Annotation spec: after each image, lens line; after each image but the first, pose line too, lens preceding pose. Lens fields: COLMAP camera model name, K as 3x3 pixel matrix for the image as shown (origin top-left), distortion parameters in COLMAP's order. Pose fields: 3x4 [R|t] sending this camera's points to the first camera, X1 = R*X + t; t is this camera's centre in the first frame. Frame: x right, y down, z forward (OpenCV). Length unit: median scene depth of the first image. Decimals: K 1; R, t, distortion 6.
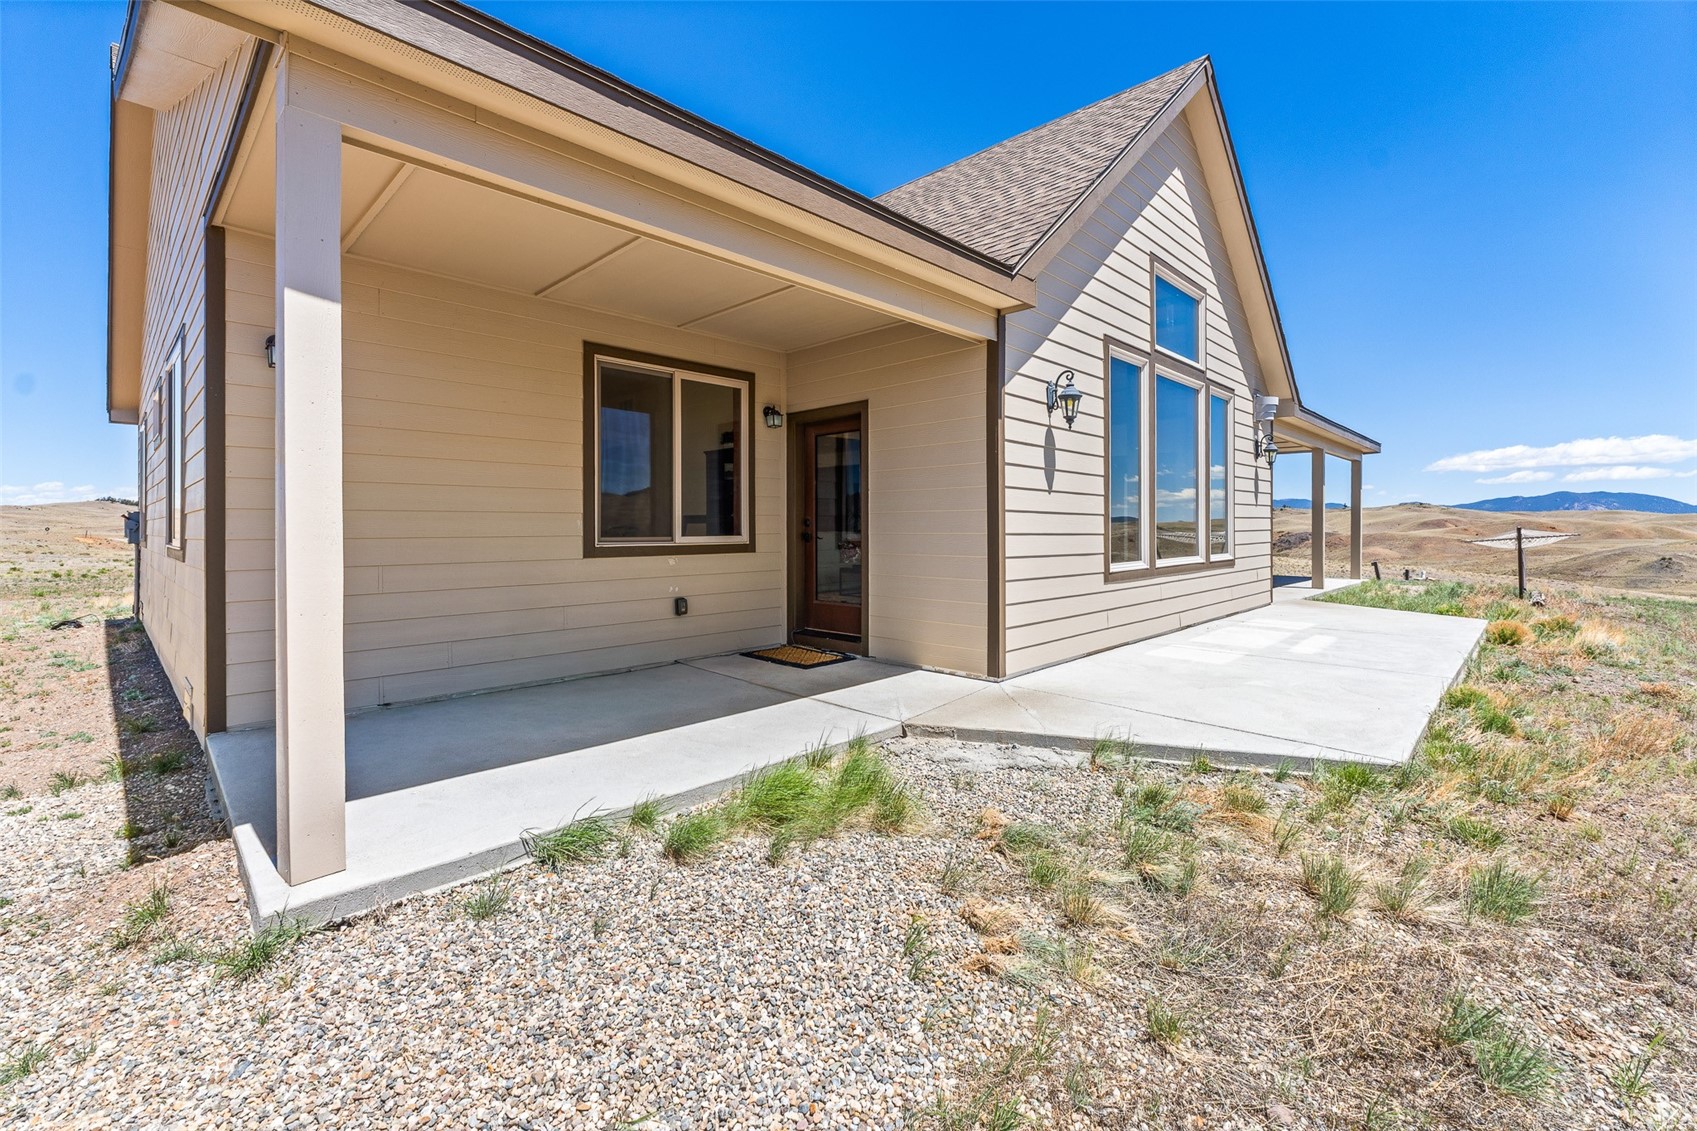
lens RADIAL K [[733.2, 0, 848.5], [0, 733.2, 565.5], [0, 0, 1]] dist [-0.000187, -0.000034]
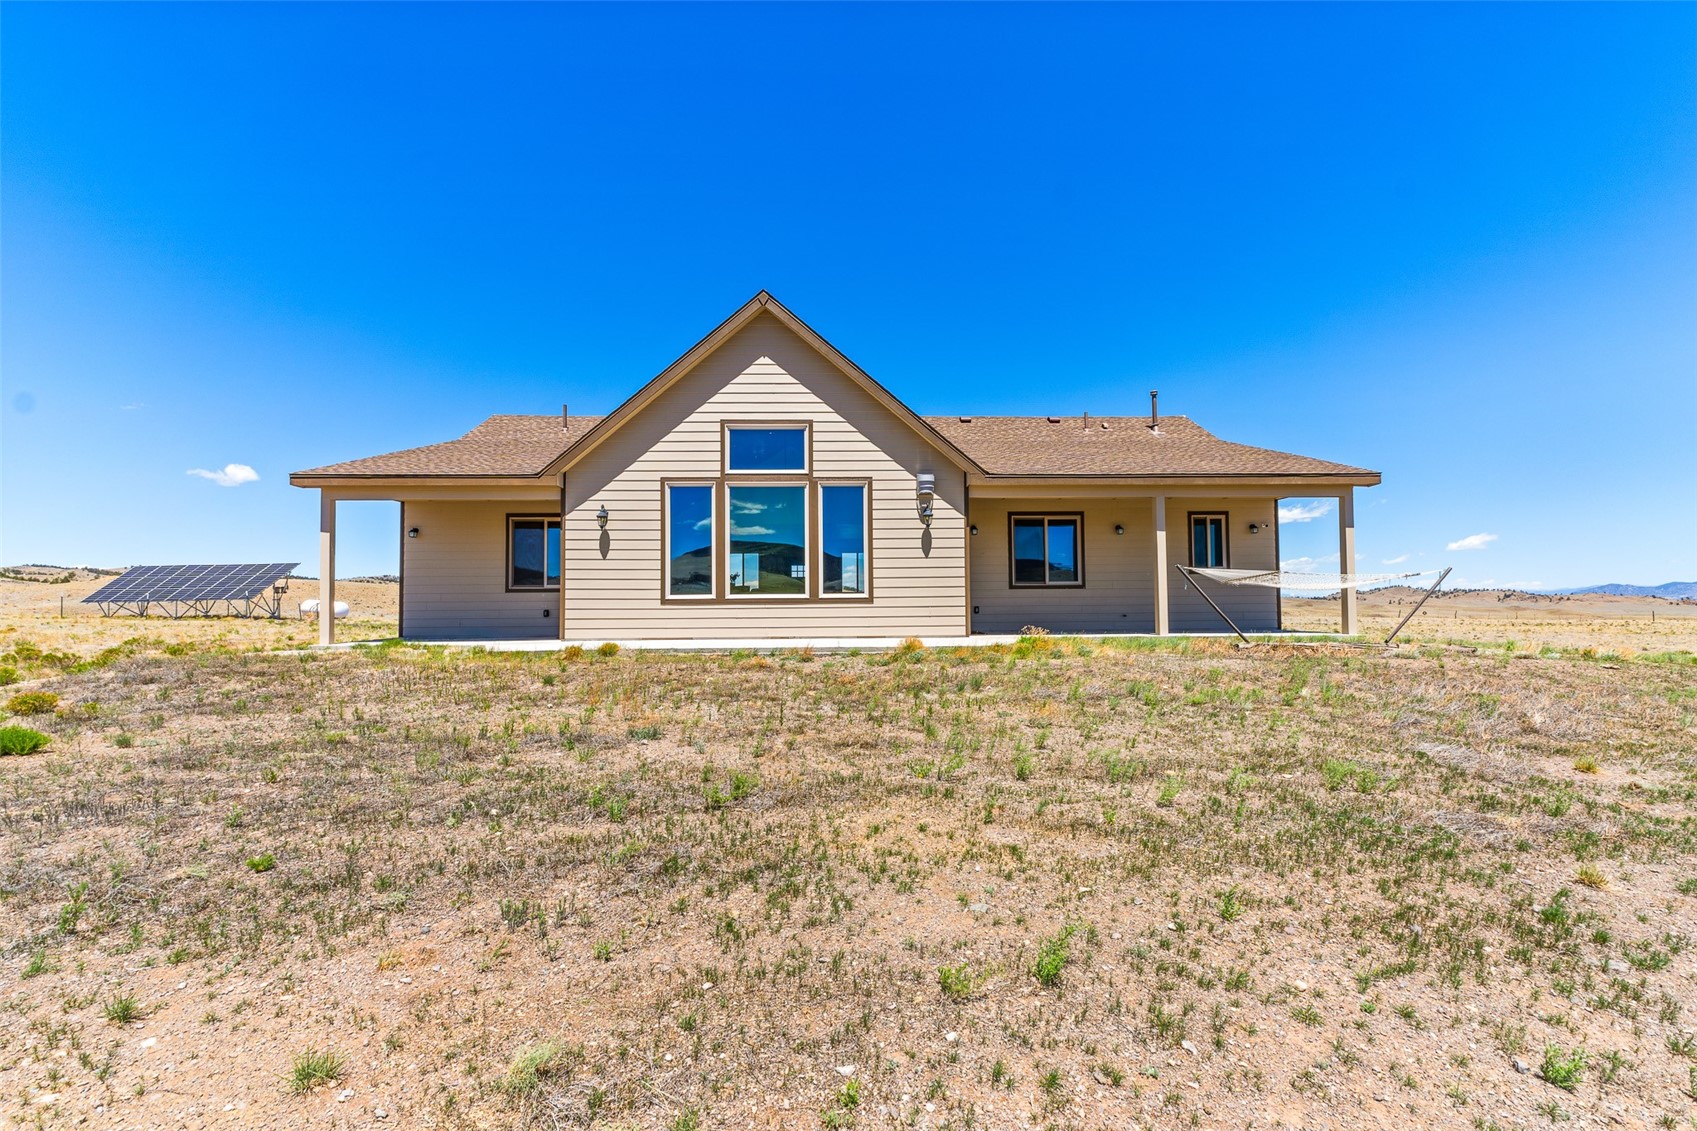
lens RADIAL K [[733.2, 0, 848.5], [0, 733.2, 565.5], [0, 0, 1]] dist [-0.000187, -0.000034]
pose [[0.725456, -0.009693, -0.688200, 1.812339], [-0.030307, 0.998481, -0.046011, -0.005749], [0.687601, 0.054236, 0.724061, -0.051100]]
